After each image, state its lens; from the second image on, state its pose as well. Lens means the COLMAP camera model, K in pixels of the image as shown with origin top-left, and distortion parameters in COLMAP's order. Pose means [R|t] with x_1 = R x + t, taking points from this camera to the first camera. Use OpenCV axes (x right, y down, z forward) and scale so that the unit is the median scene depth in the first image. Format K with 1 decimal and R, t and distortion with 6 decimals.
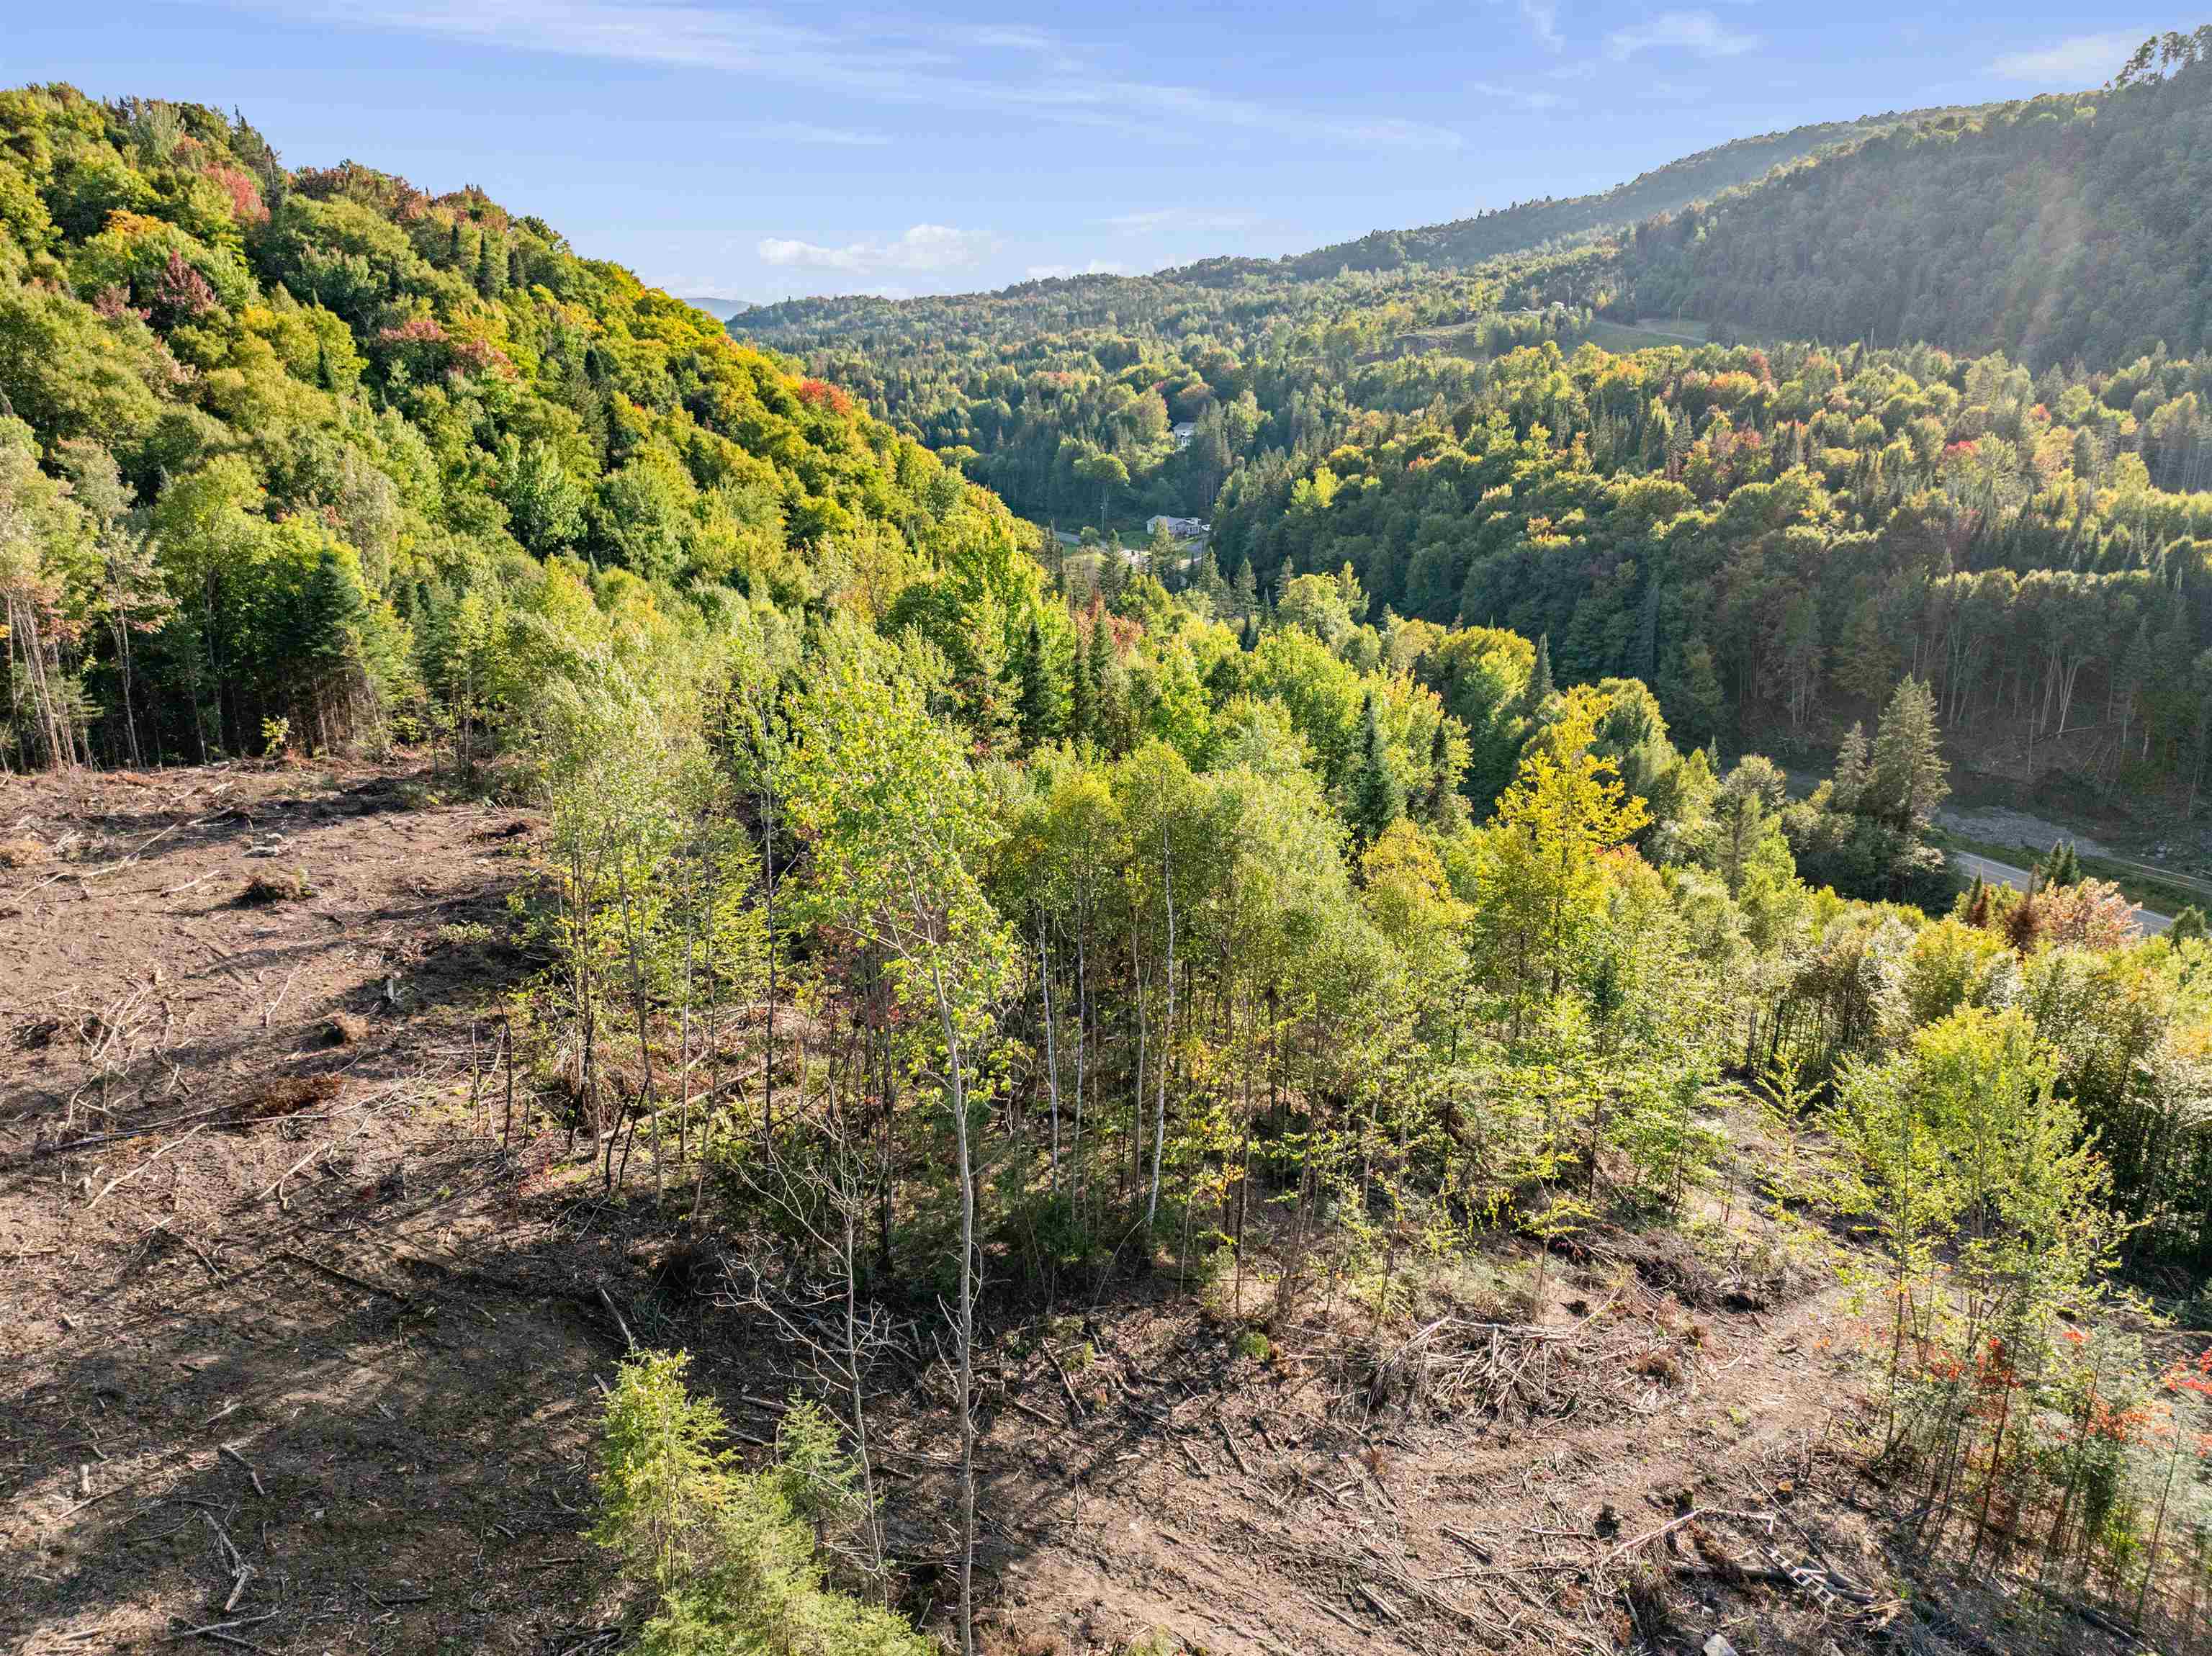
lens RADIAL K [[1580.3, 0, 1109.4], [0, 1580.3, 825.3], [0, 0, 1]] dist [-0.040570, -0.001736]
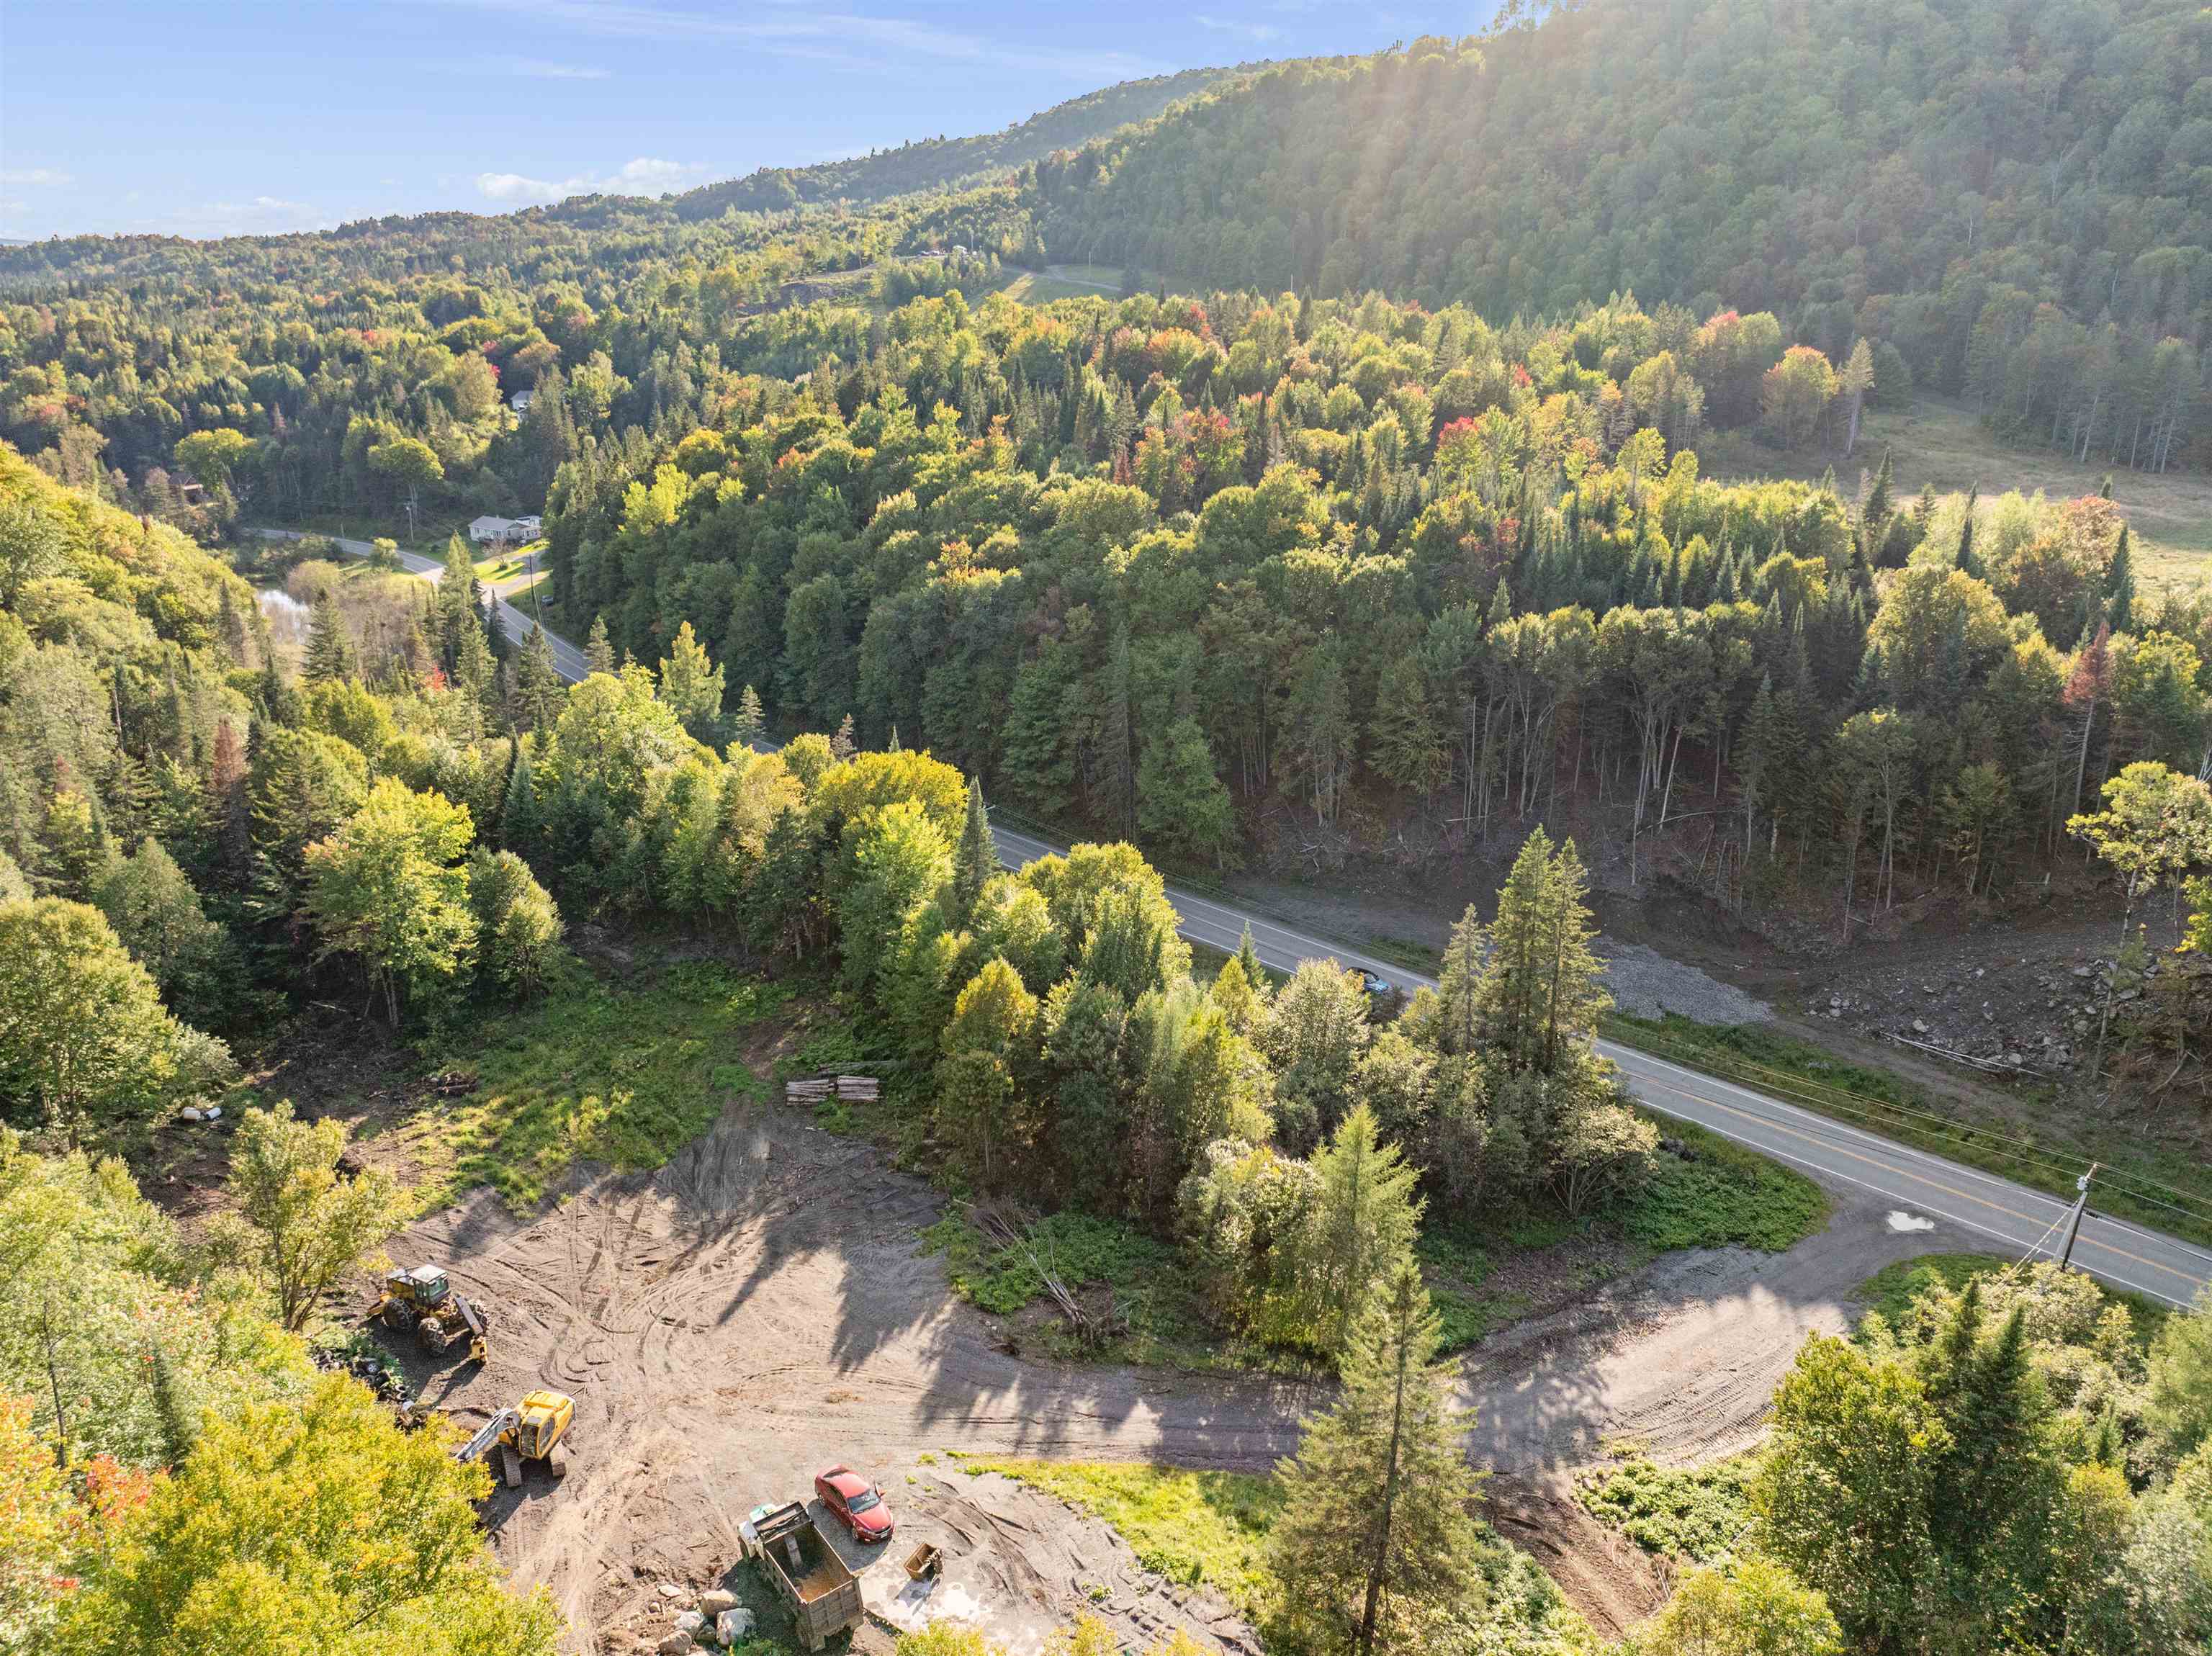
lens RADIAL K [[1593.0, 0, 1111.9], [0, 1593.0, 814.9], [0, 0, 1]] dist [-0.043502, 0.012243]
pose [[0.938025, -0.102328, 0.331118, 0.096415], [0.094757, 0.994737, 0.038975, -0.102659], [-0.333363, -0.005184, 0.942784, 0.321256]]
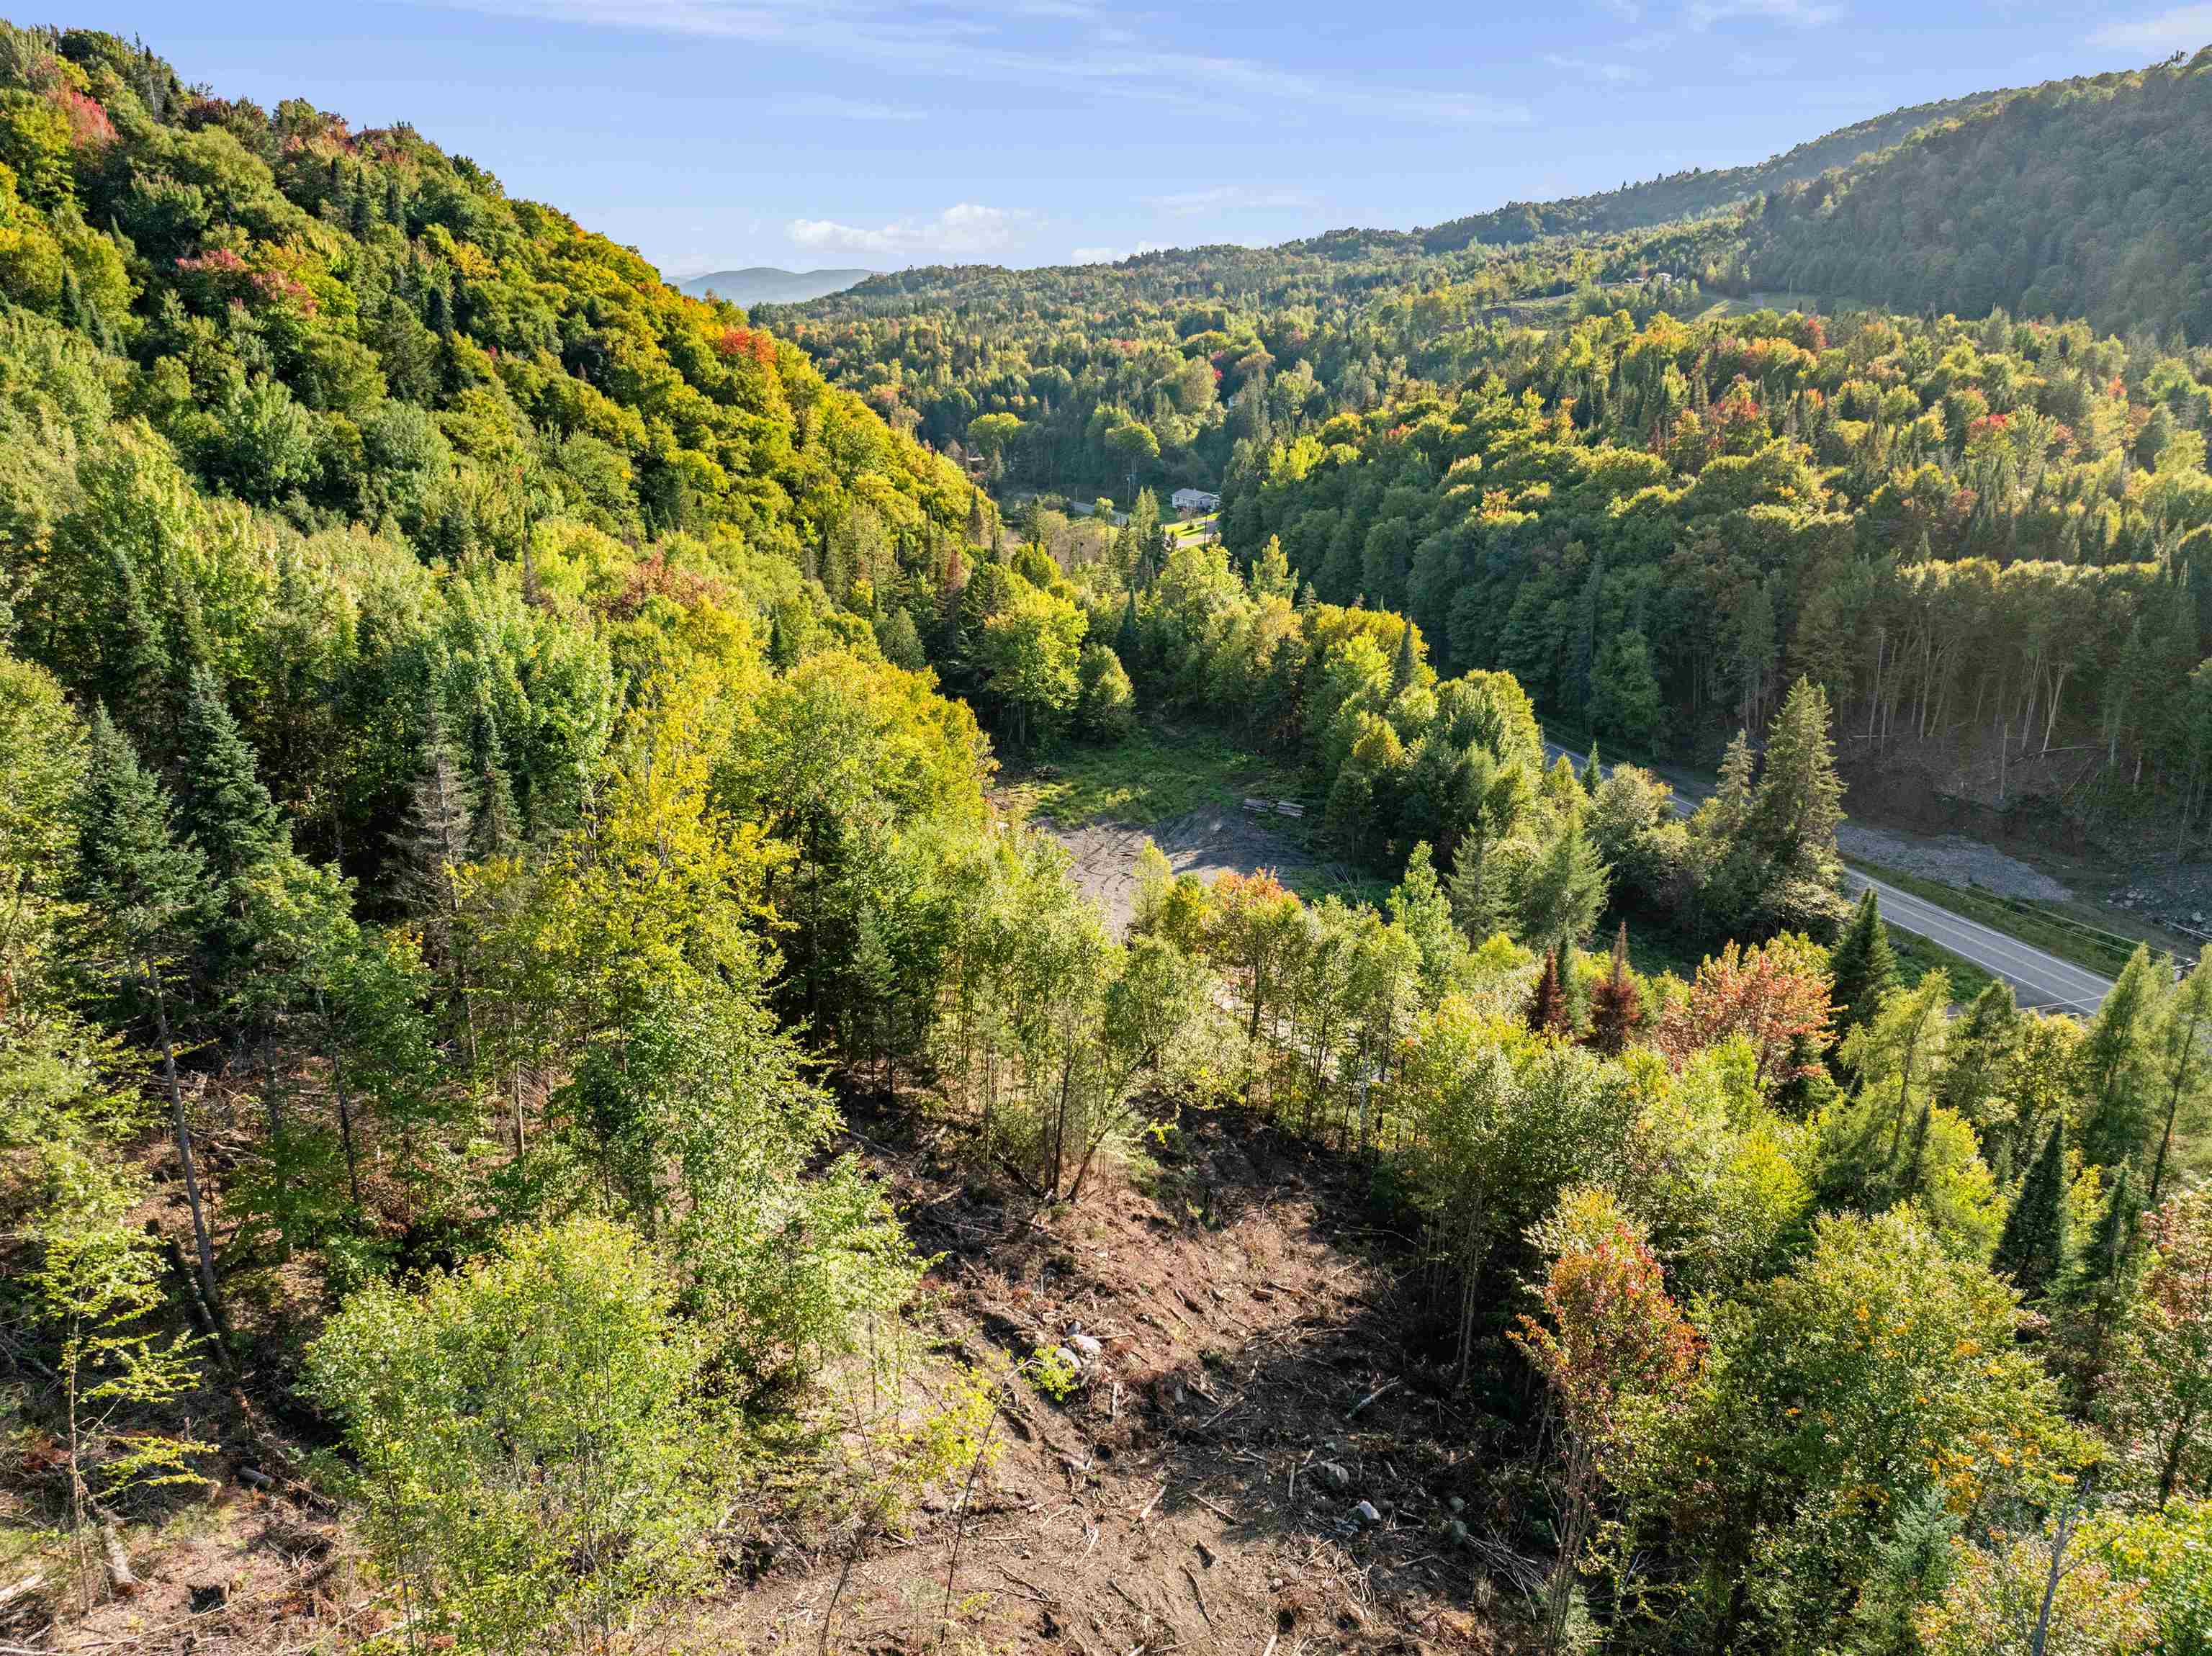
lens RADIAL K [[1601.3, 0, 1109.6], [0, 1601.3, 824.3], [0, 0, 1]] dist [-0.039997, 0.002791]
pose [[0.995372, 0.040701, -0.087052, 0.156082], [-0.039942, 0.999147, 0.010446, -0.007682], [0.087403, -0.006921, 0.996149, 0.082778]]
